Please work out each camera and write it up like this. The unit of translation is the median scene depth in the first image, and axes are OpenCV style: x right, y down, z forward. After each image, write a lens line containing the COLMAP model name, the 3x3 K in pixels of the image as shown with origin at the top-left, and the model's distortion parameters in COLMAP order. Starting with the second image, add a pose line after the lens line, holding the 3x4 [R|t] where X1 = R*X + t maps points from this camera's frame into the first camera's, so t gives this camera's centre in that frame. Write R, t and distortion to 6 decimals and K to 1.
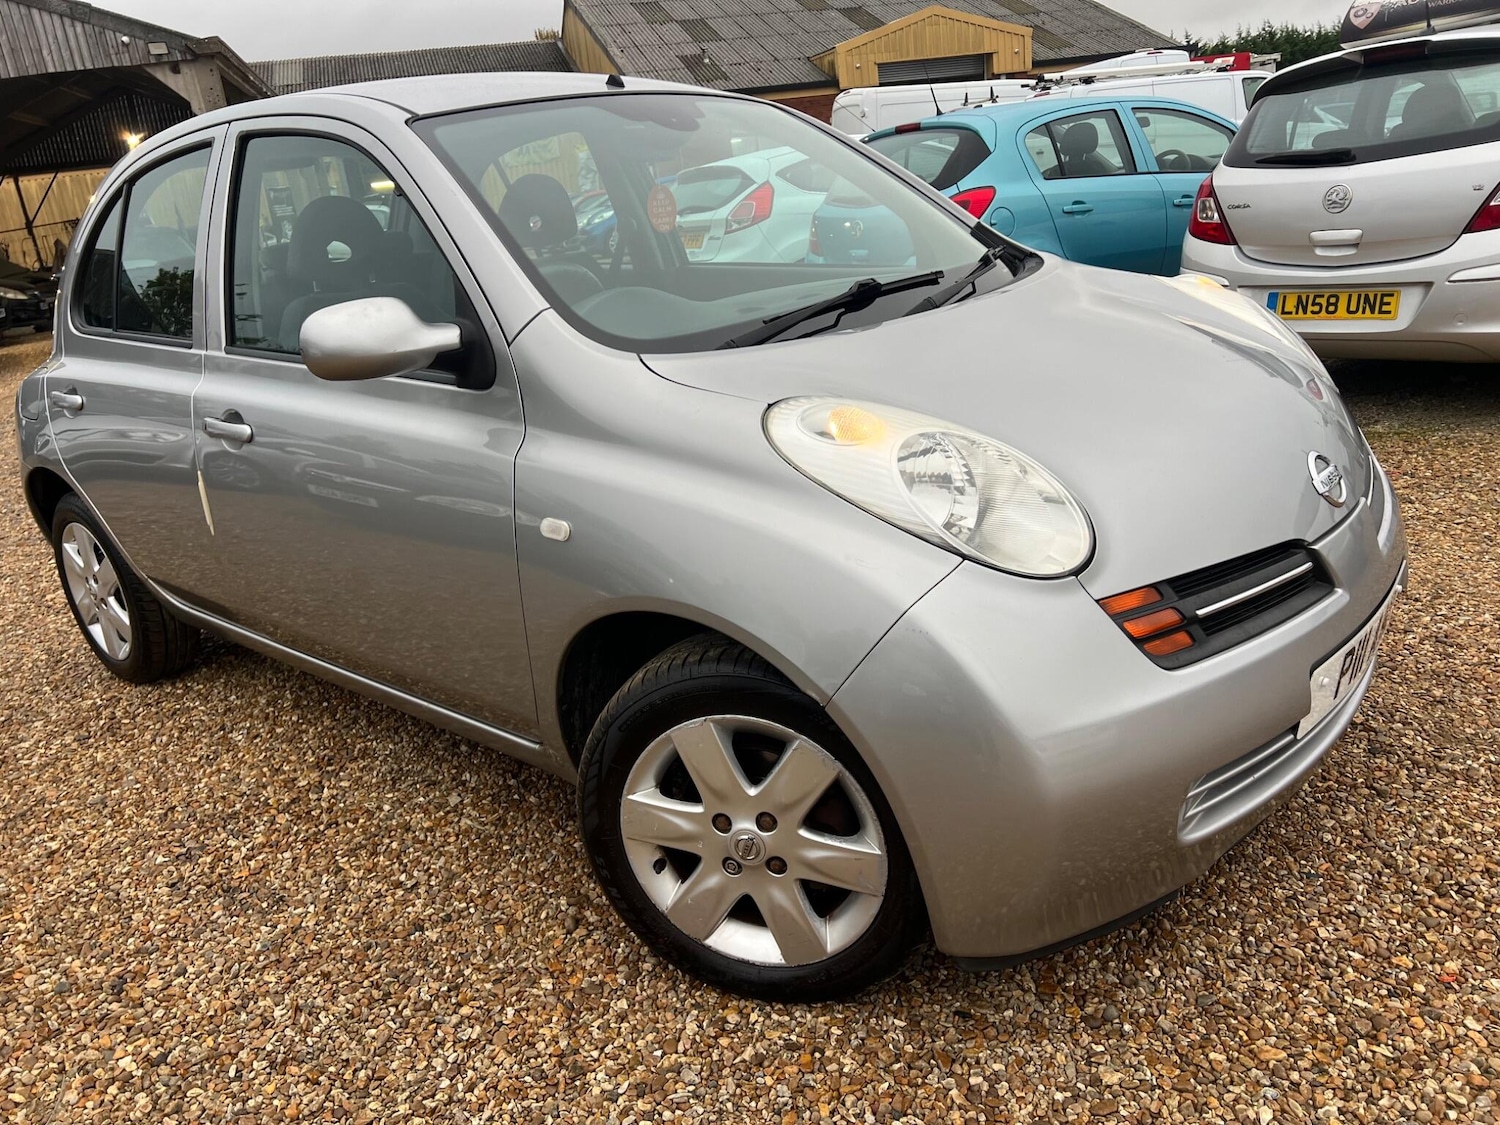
lens RADIAL K [[1122.2, 0, 748.7], [0, 1122.2, 562.8], [0, 0, 1]] dist [0.054880, -0.062659]
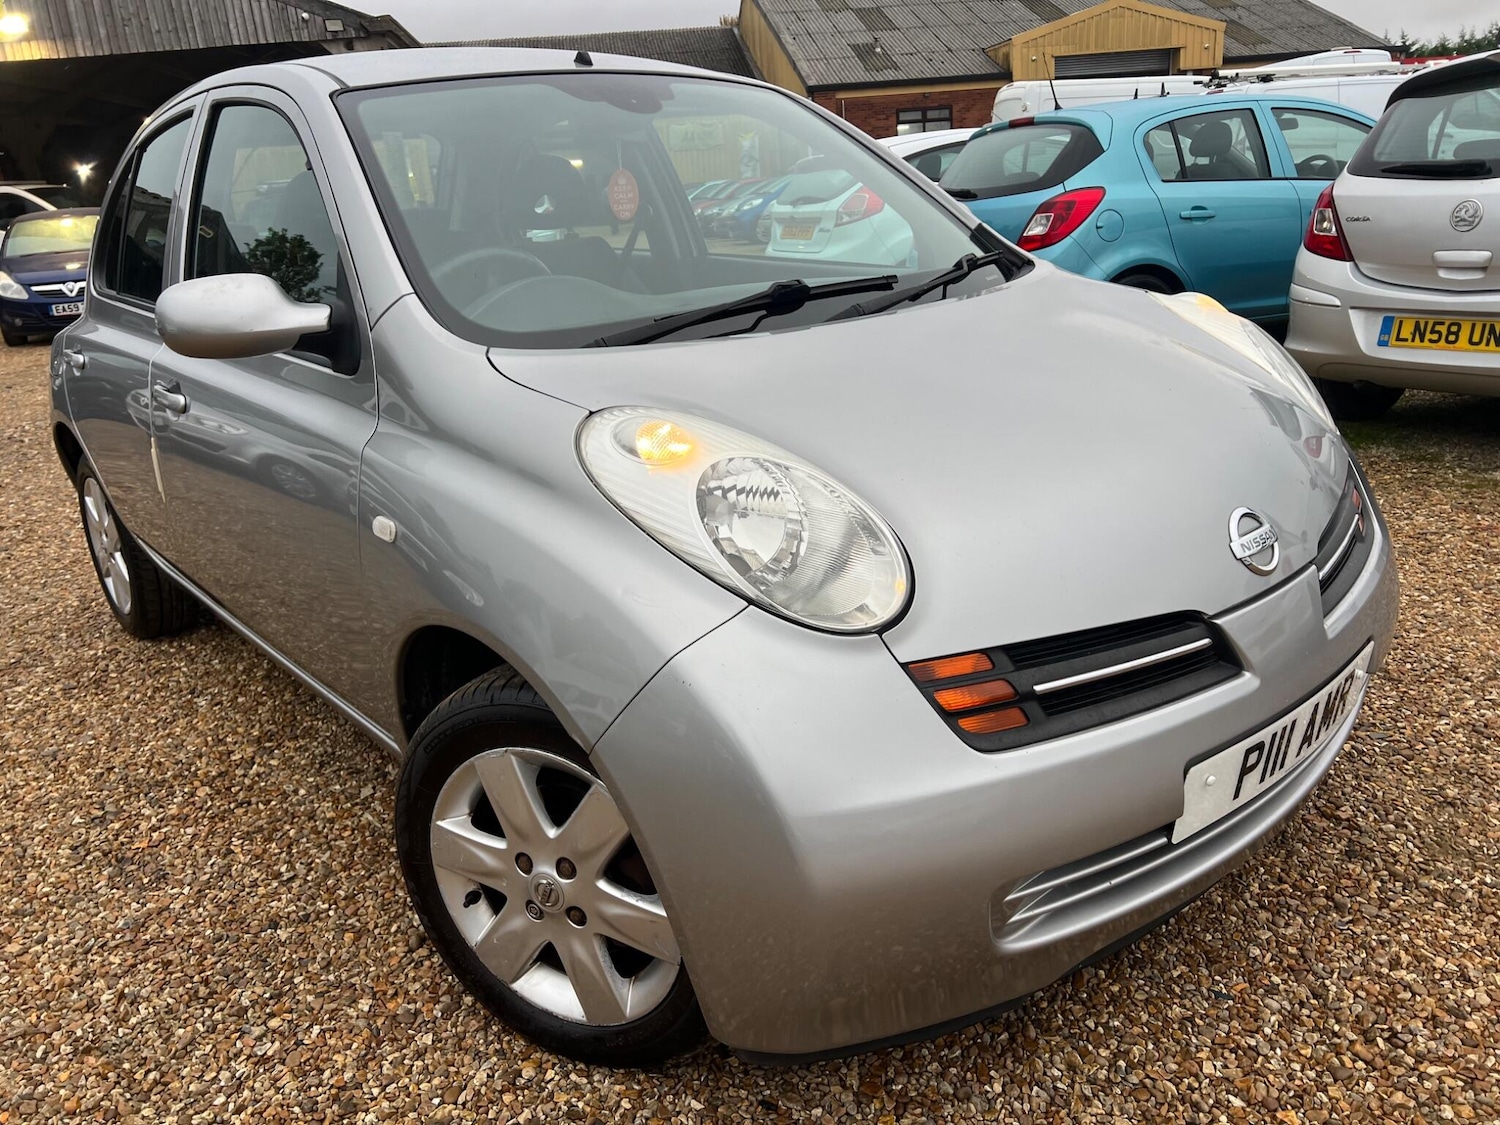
lens RADIAL K [[1122.2, 0, 743.5], [0, 1122.2, 559.3], [0, 0, 1]] dist [0.054880, -0.062659]
pose [[0.988127, 0.082009, -0.129919, 0.206016], [-0.081271, 0.996632, 0.010975, -0.033023], [0.130381, -0.000286, 0.991464, 0.088887]]
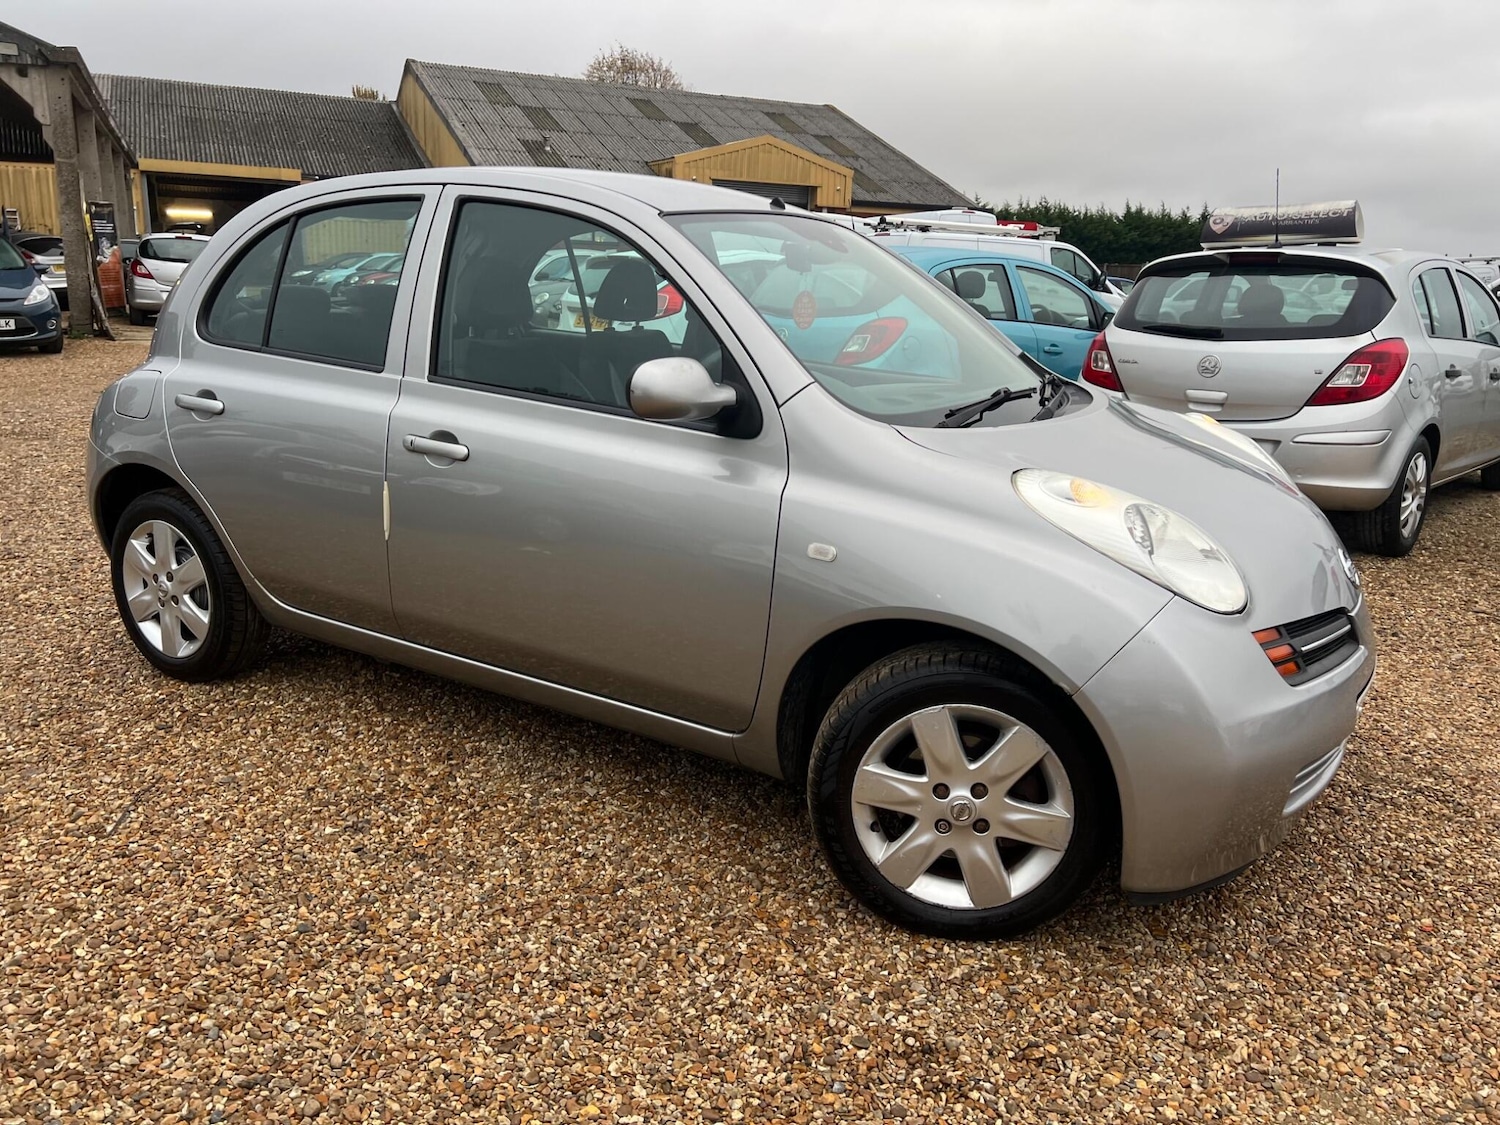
lens RADIAL K [[1122.2, 0, 758.7], [0, 1122.2, 555.8], [0, 0, 1]] dist [0.054880, -0.062659]
pose [[0.975054, 0.092860, 0.201612, -0.416051], [-0.075114, 0.992737, -0.093969, 0.082700], [-0.208874, 0.076481, 0.974947, -0.186678]]
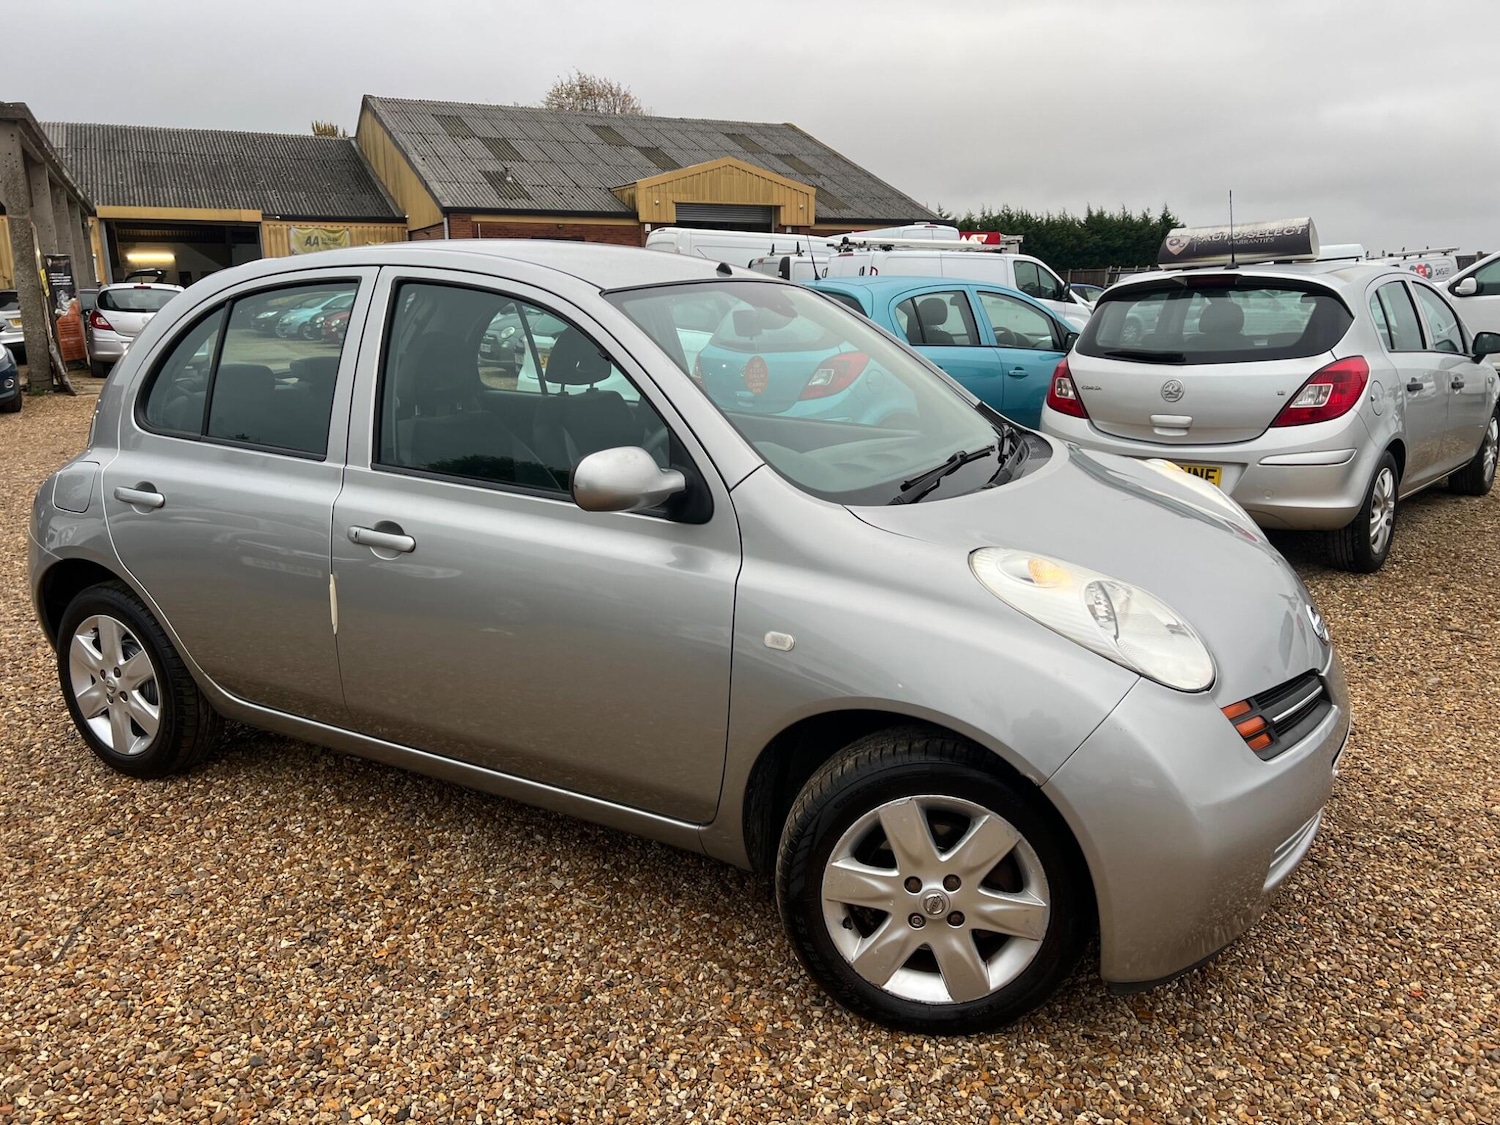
lens RADIAL K [[1122.2, 0, 758.8], [0, 1122.2, 556.5], [0, 0, 1]] dist [0.054880, -0.062659]
pose [[0.974901, 0.050437, 0.216852, -0.389462], [-0.027420, 0.993787, -0.107872, 0.008784], [-0.220946, 0.099219, 0.970226, -0.167959]]
